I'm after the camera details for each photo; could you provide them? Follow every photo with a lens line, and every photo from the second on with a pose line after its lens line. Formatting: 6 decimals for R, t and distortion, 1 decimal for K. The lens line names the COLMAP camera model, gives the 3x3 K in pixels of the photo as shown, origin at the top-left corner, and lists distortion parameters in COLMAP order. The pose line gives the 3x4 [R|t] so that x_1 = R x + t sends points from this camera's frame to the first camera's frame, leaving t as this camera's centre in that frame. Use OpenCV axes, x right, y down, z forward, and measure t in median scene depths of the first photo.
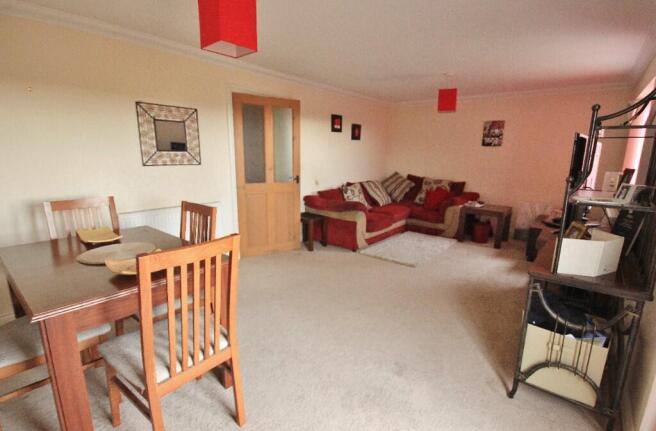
lens RADIAL K [[322.4, 0, 328.1], [0, 322.4, 217.5], [0, 0, 1]] dist [-0.000104, 0.000443]
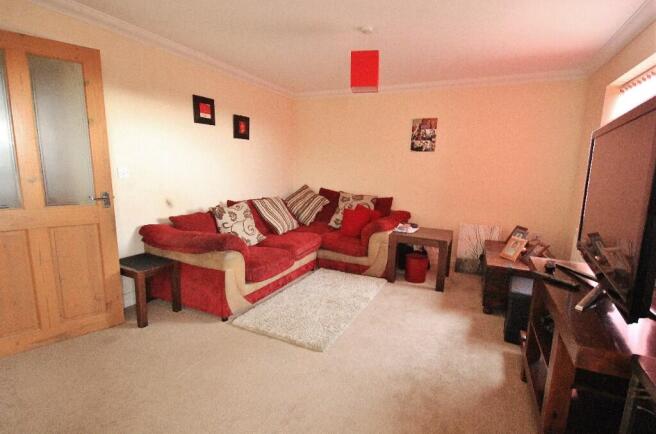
lens RADIAL K [[322.4, 0, 325.9], [0, 322.4, 216.8], [0, 0, 1]] dist [-0.000104, 0.000443]
pose [[0.976846, -0.025093, 0.212466, 0.121709], [0.033718, 0.998744, -0.037071, -0.046864], [-0.211269, 0.043376, 0.976465, 0.326812]]
